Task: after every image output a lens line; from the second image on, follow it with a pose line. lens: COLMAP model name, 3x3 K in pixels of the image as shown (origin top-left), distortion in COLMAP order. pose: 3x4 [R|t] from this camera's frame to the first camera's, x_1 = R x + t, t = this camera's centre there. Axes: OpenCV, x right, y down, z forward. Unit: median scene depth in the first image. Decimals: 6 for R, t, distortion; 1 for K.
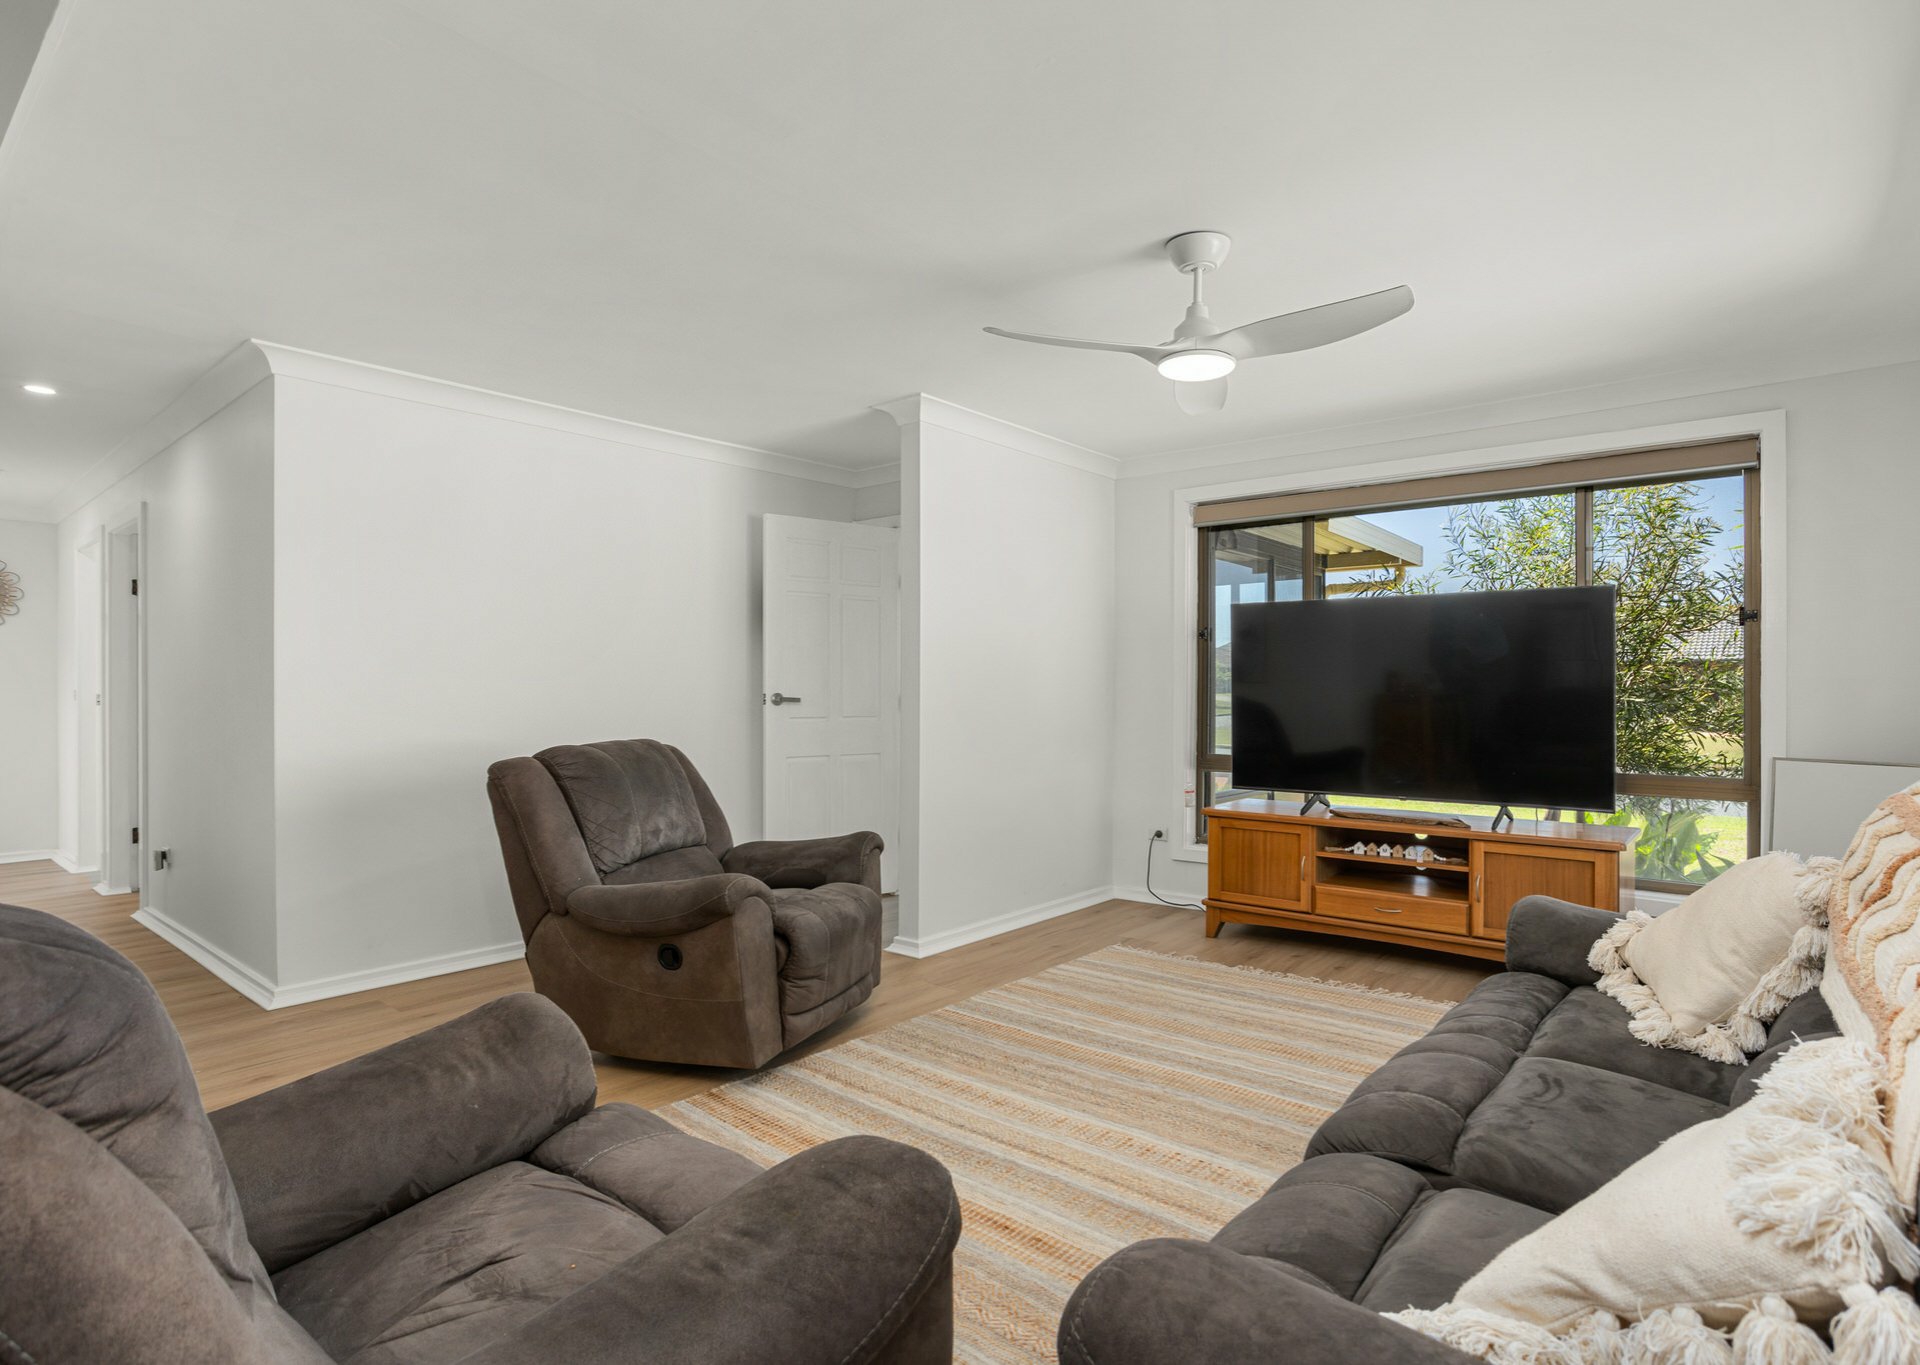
lens RADIAL K [[978.7, 0, 964.2], [0, 978.7, 686.3], [0, 0, 1]] dist [-0.030426, 0.005617]
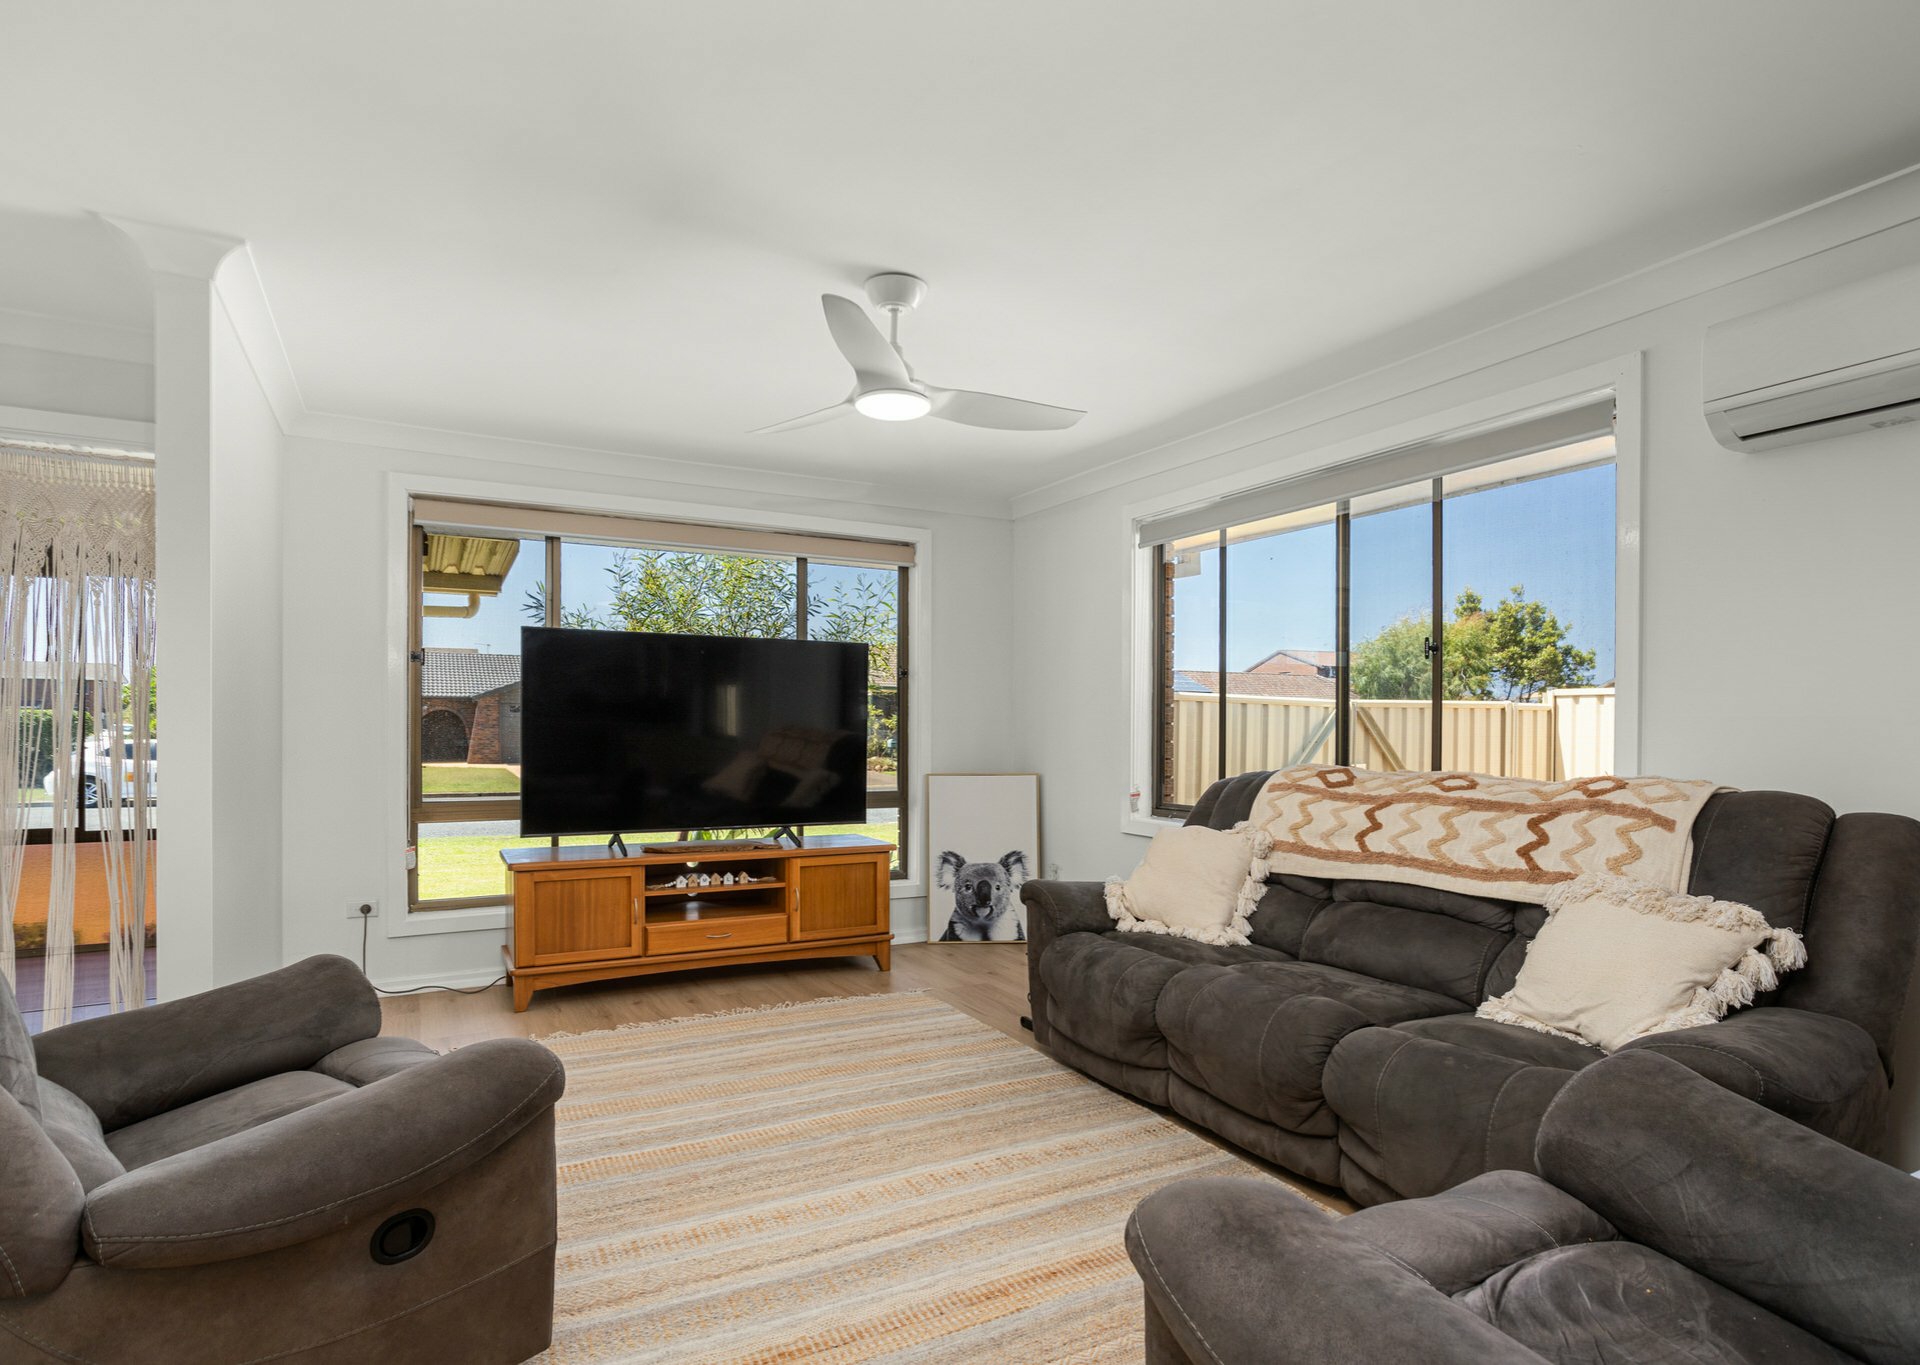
lens RADIAL K [[978.7, 0, 979.0], [0, 978.7, 729.2], [0, 0, 1]] dist [-0.030426, 0.005617]
pose [[0.374208, 0.005220, 0.927330, -0.481742], [-0.011020, 0.999939, -0.001182, 0.006312], [-0.927279, -0.009777, 0.374243, 0.383459]]
